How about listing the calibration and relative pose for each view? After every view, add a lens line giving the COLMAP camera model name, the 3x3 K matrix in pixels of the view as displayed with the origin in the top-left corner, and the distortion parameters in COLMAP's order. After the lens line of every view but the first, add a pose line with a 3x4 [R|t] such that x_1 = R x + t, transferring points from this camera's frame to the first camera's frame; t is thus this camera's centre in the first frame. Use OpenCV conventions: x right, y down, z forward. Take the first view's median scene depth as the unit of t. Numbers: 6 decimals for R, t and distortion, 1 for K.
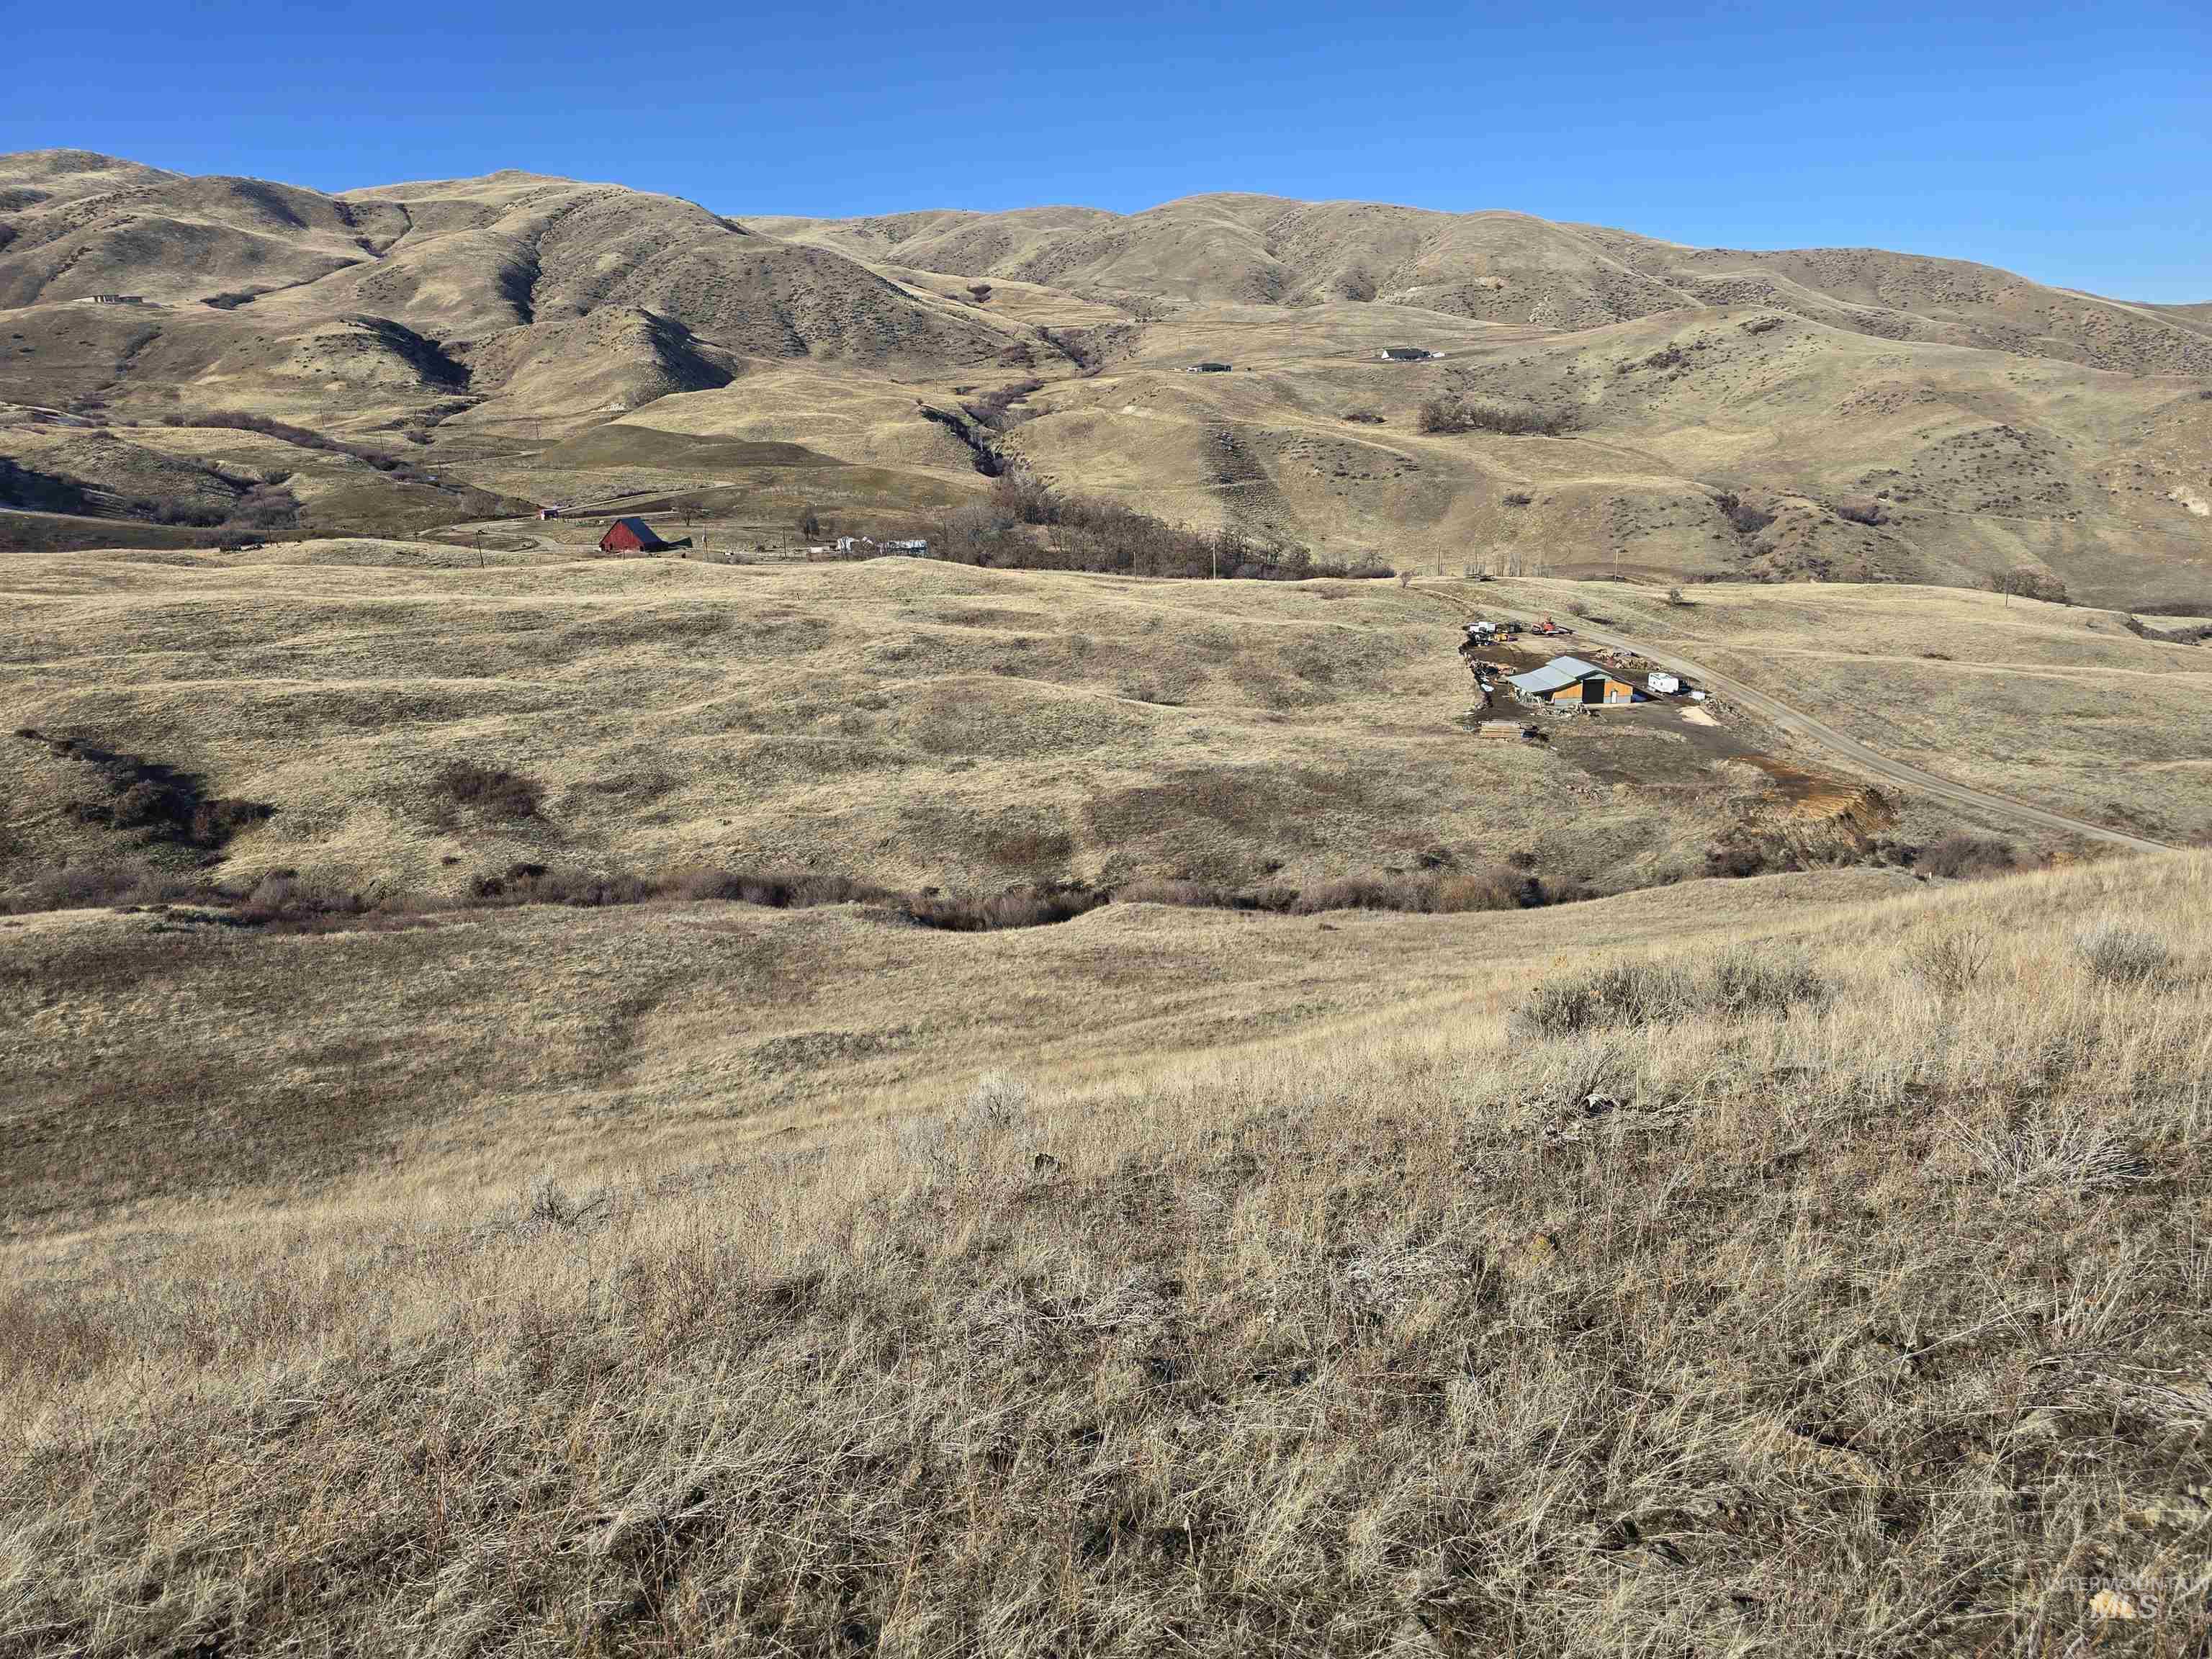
lens RADIAL K [[1487.4, 0, 1110.6], [0, 1487.4, 832.2], [0, 0, 1]] dist [0.057725, -0.048417]
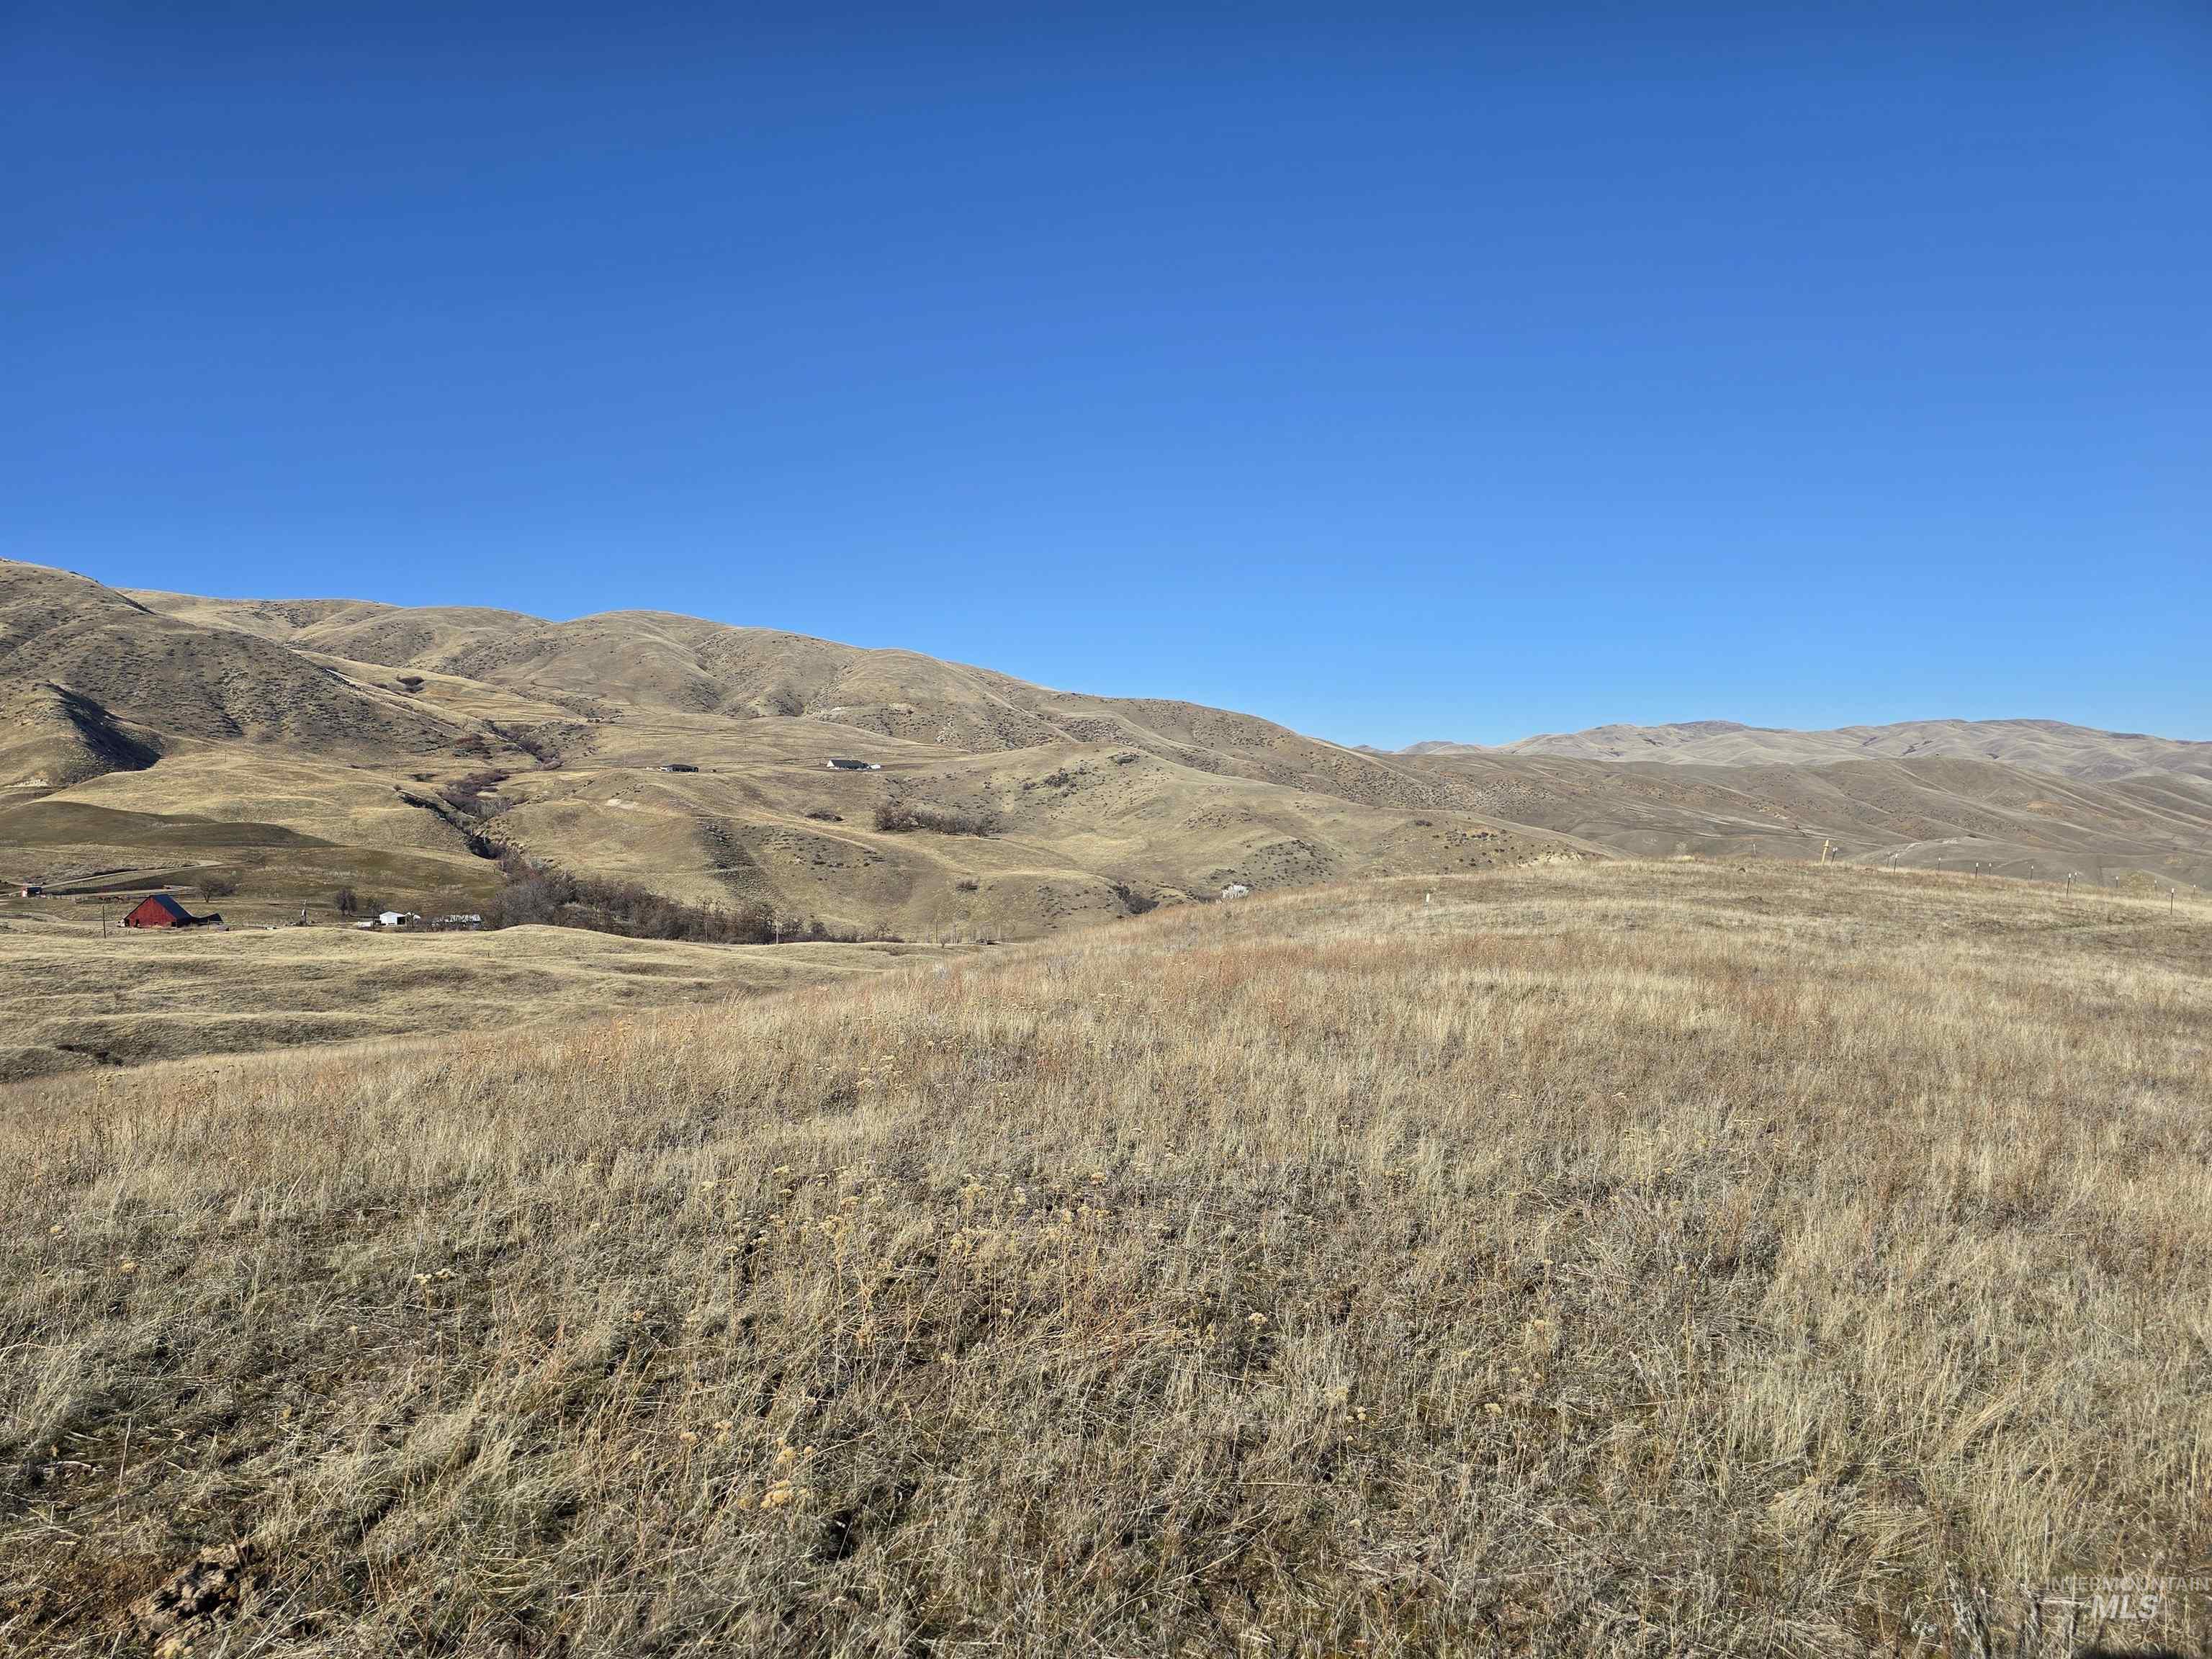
lens RADIAL K [[1487.4, 0, 1121.2], [0, 1487.4, 821.9], [0, 0, 1]] dist [0.057725, -0.048417]
pose [[0.915765, 0.029307, 0.400644, -0.081583], [0.075696, 0.966880, -0.243747, 0.026744], [-0.394519, 0.253543, 0.883216, -0.112144]]
